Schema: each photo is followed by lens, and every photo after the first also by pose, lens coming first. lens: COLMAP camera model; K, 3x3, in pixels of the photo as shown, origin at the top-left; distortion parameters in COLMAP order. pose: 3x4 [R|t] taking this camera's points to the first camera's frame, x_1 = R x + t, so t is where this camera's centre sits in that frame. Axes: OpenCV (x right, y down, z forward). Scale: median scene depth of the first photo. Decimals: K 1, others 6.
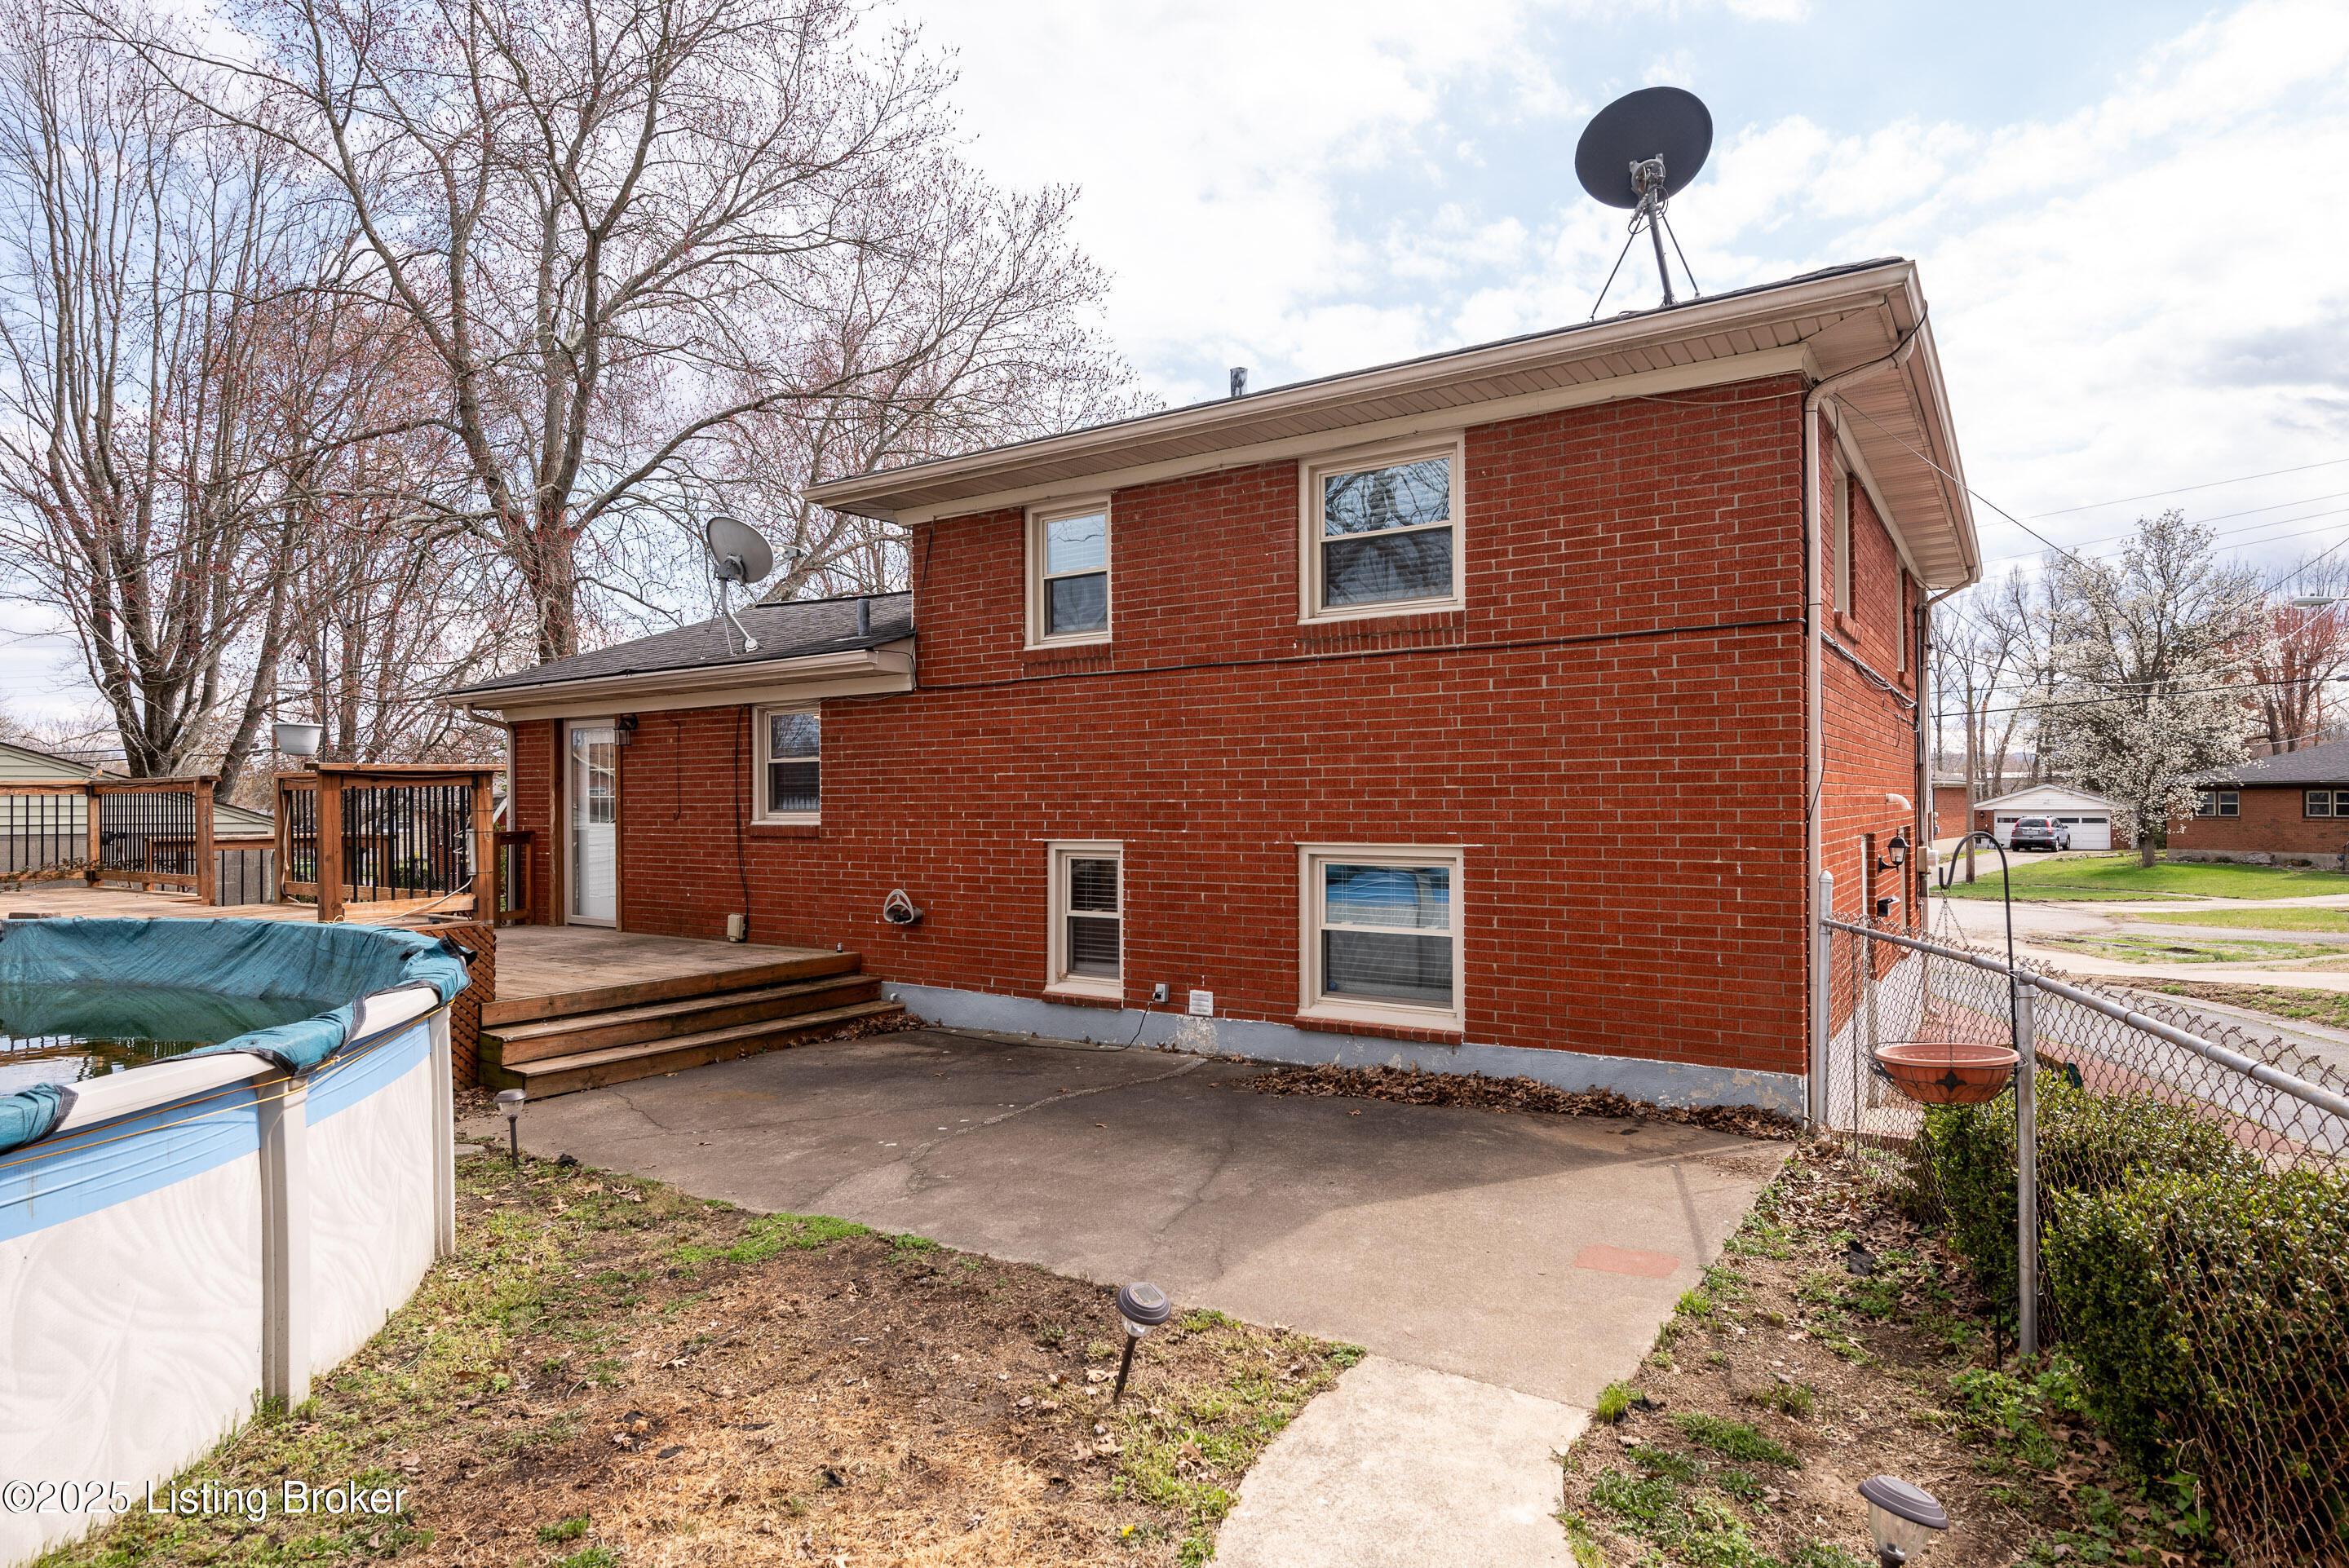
lens RADIAL K [[1273.0, 0, 1174.5], [0, 1273.0, 784.0], [0, 0, 1]] dist [-0.005037, 0.000845]
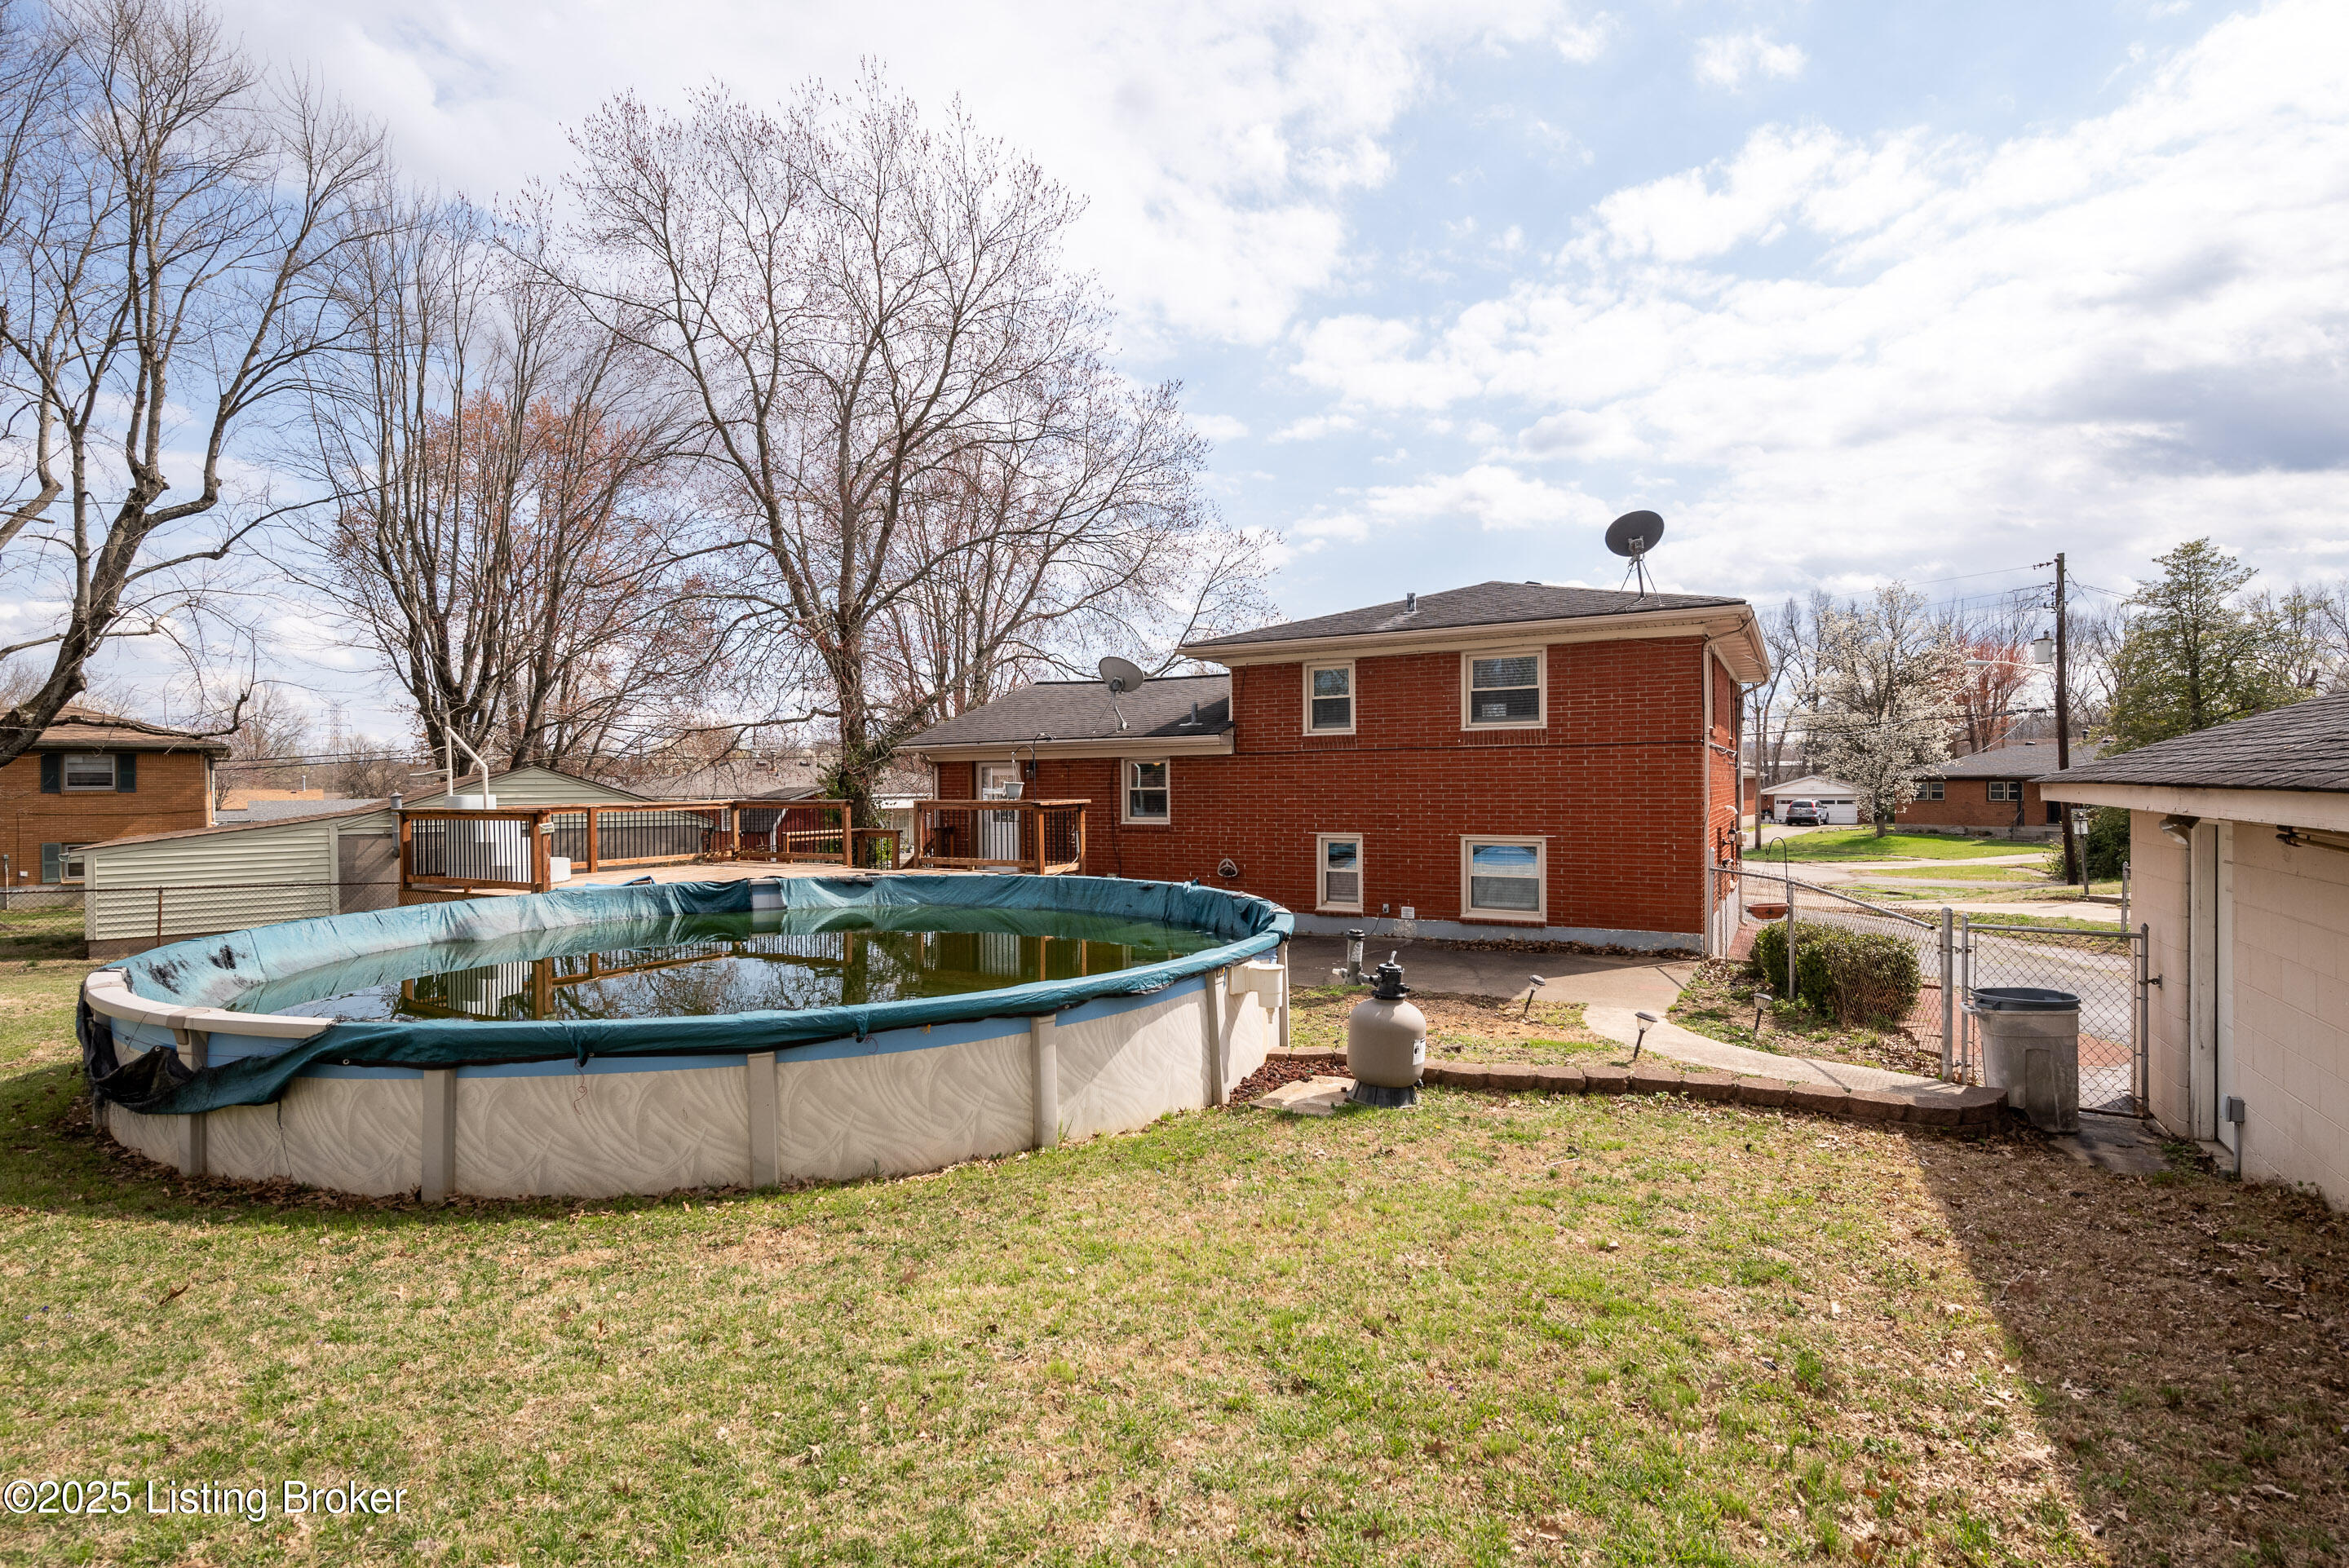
lens RADIAL K [[1090.6, 0, 1179.0], [0, 1090.6, 775.7], [0, 0, 1]] dist [0.003451, -0.000074]
pose [[0.997229, -0.002396, 0.074358, -0.421860], [0.001883, 0.999974, 0.006967, -0.054648], [-0.074372, -0.006808, 0.997207, -0.640657]]
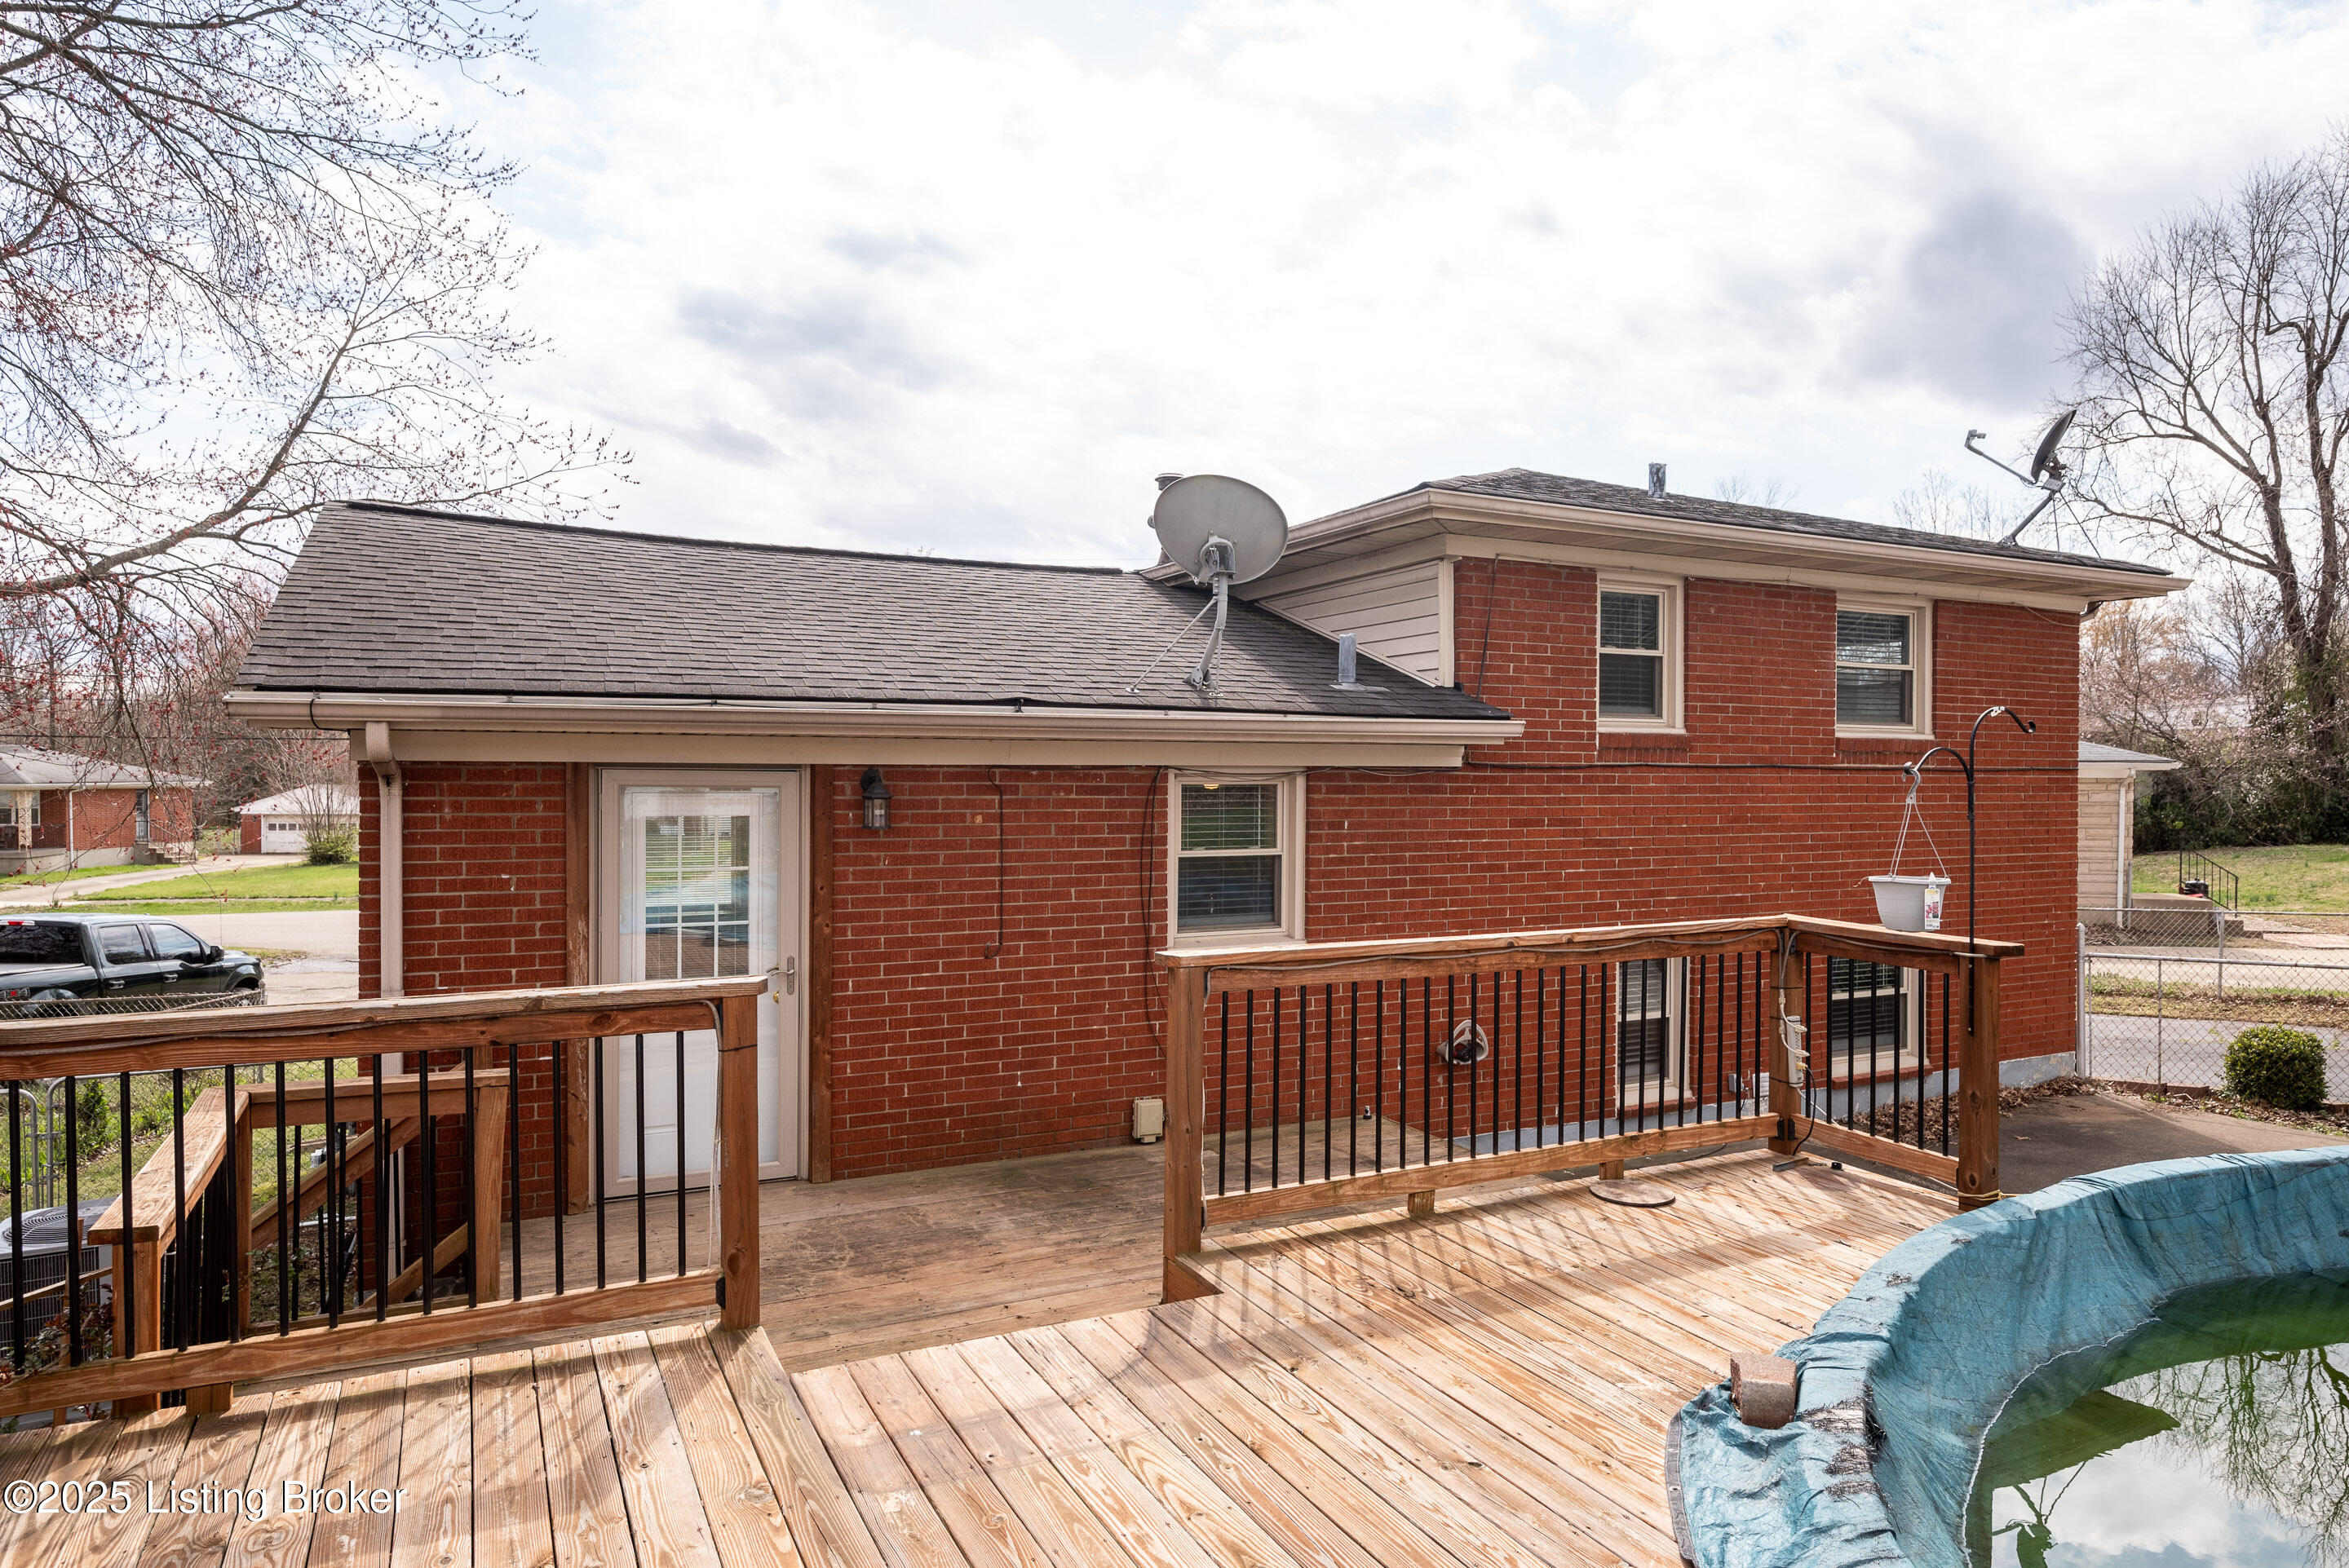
lens RADIAL K [[1422.8, 0, 1174.5], [0, 1422.8, 784.0], [0, 0, 1]] dist [0.001864, 0.000290]
pose [[0.493666, 0.004031, 0.869642, -1.109165], [-0.017570, 0.999831, 0.005339, -0.067223], [-0.869474, -0.017916, 0.493654, 0.749890]]
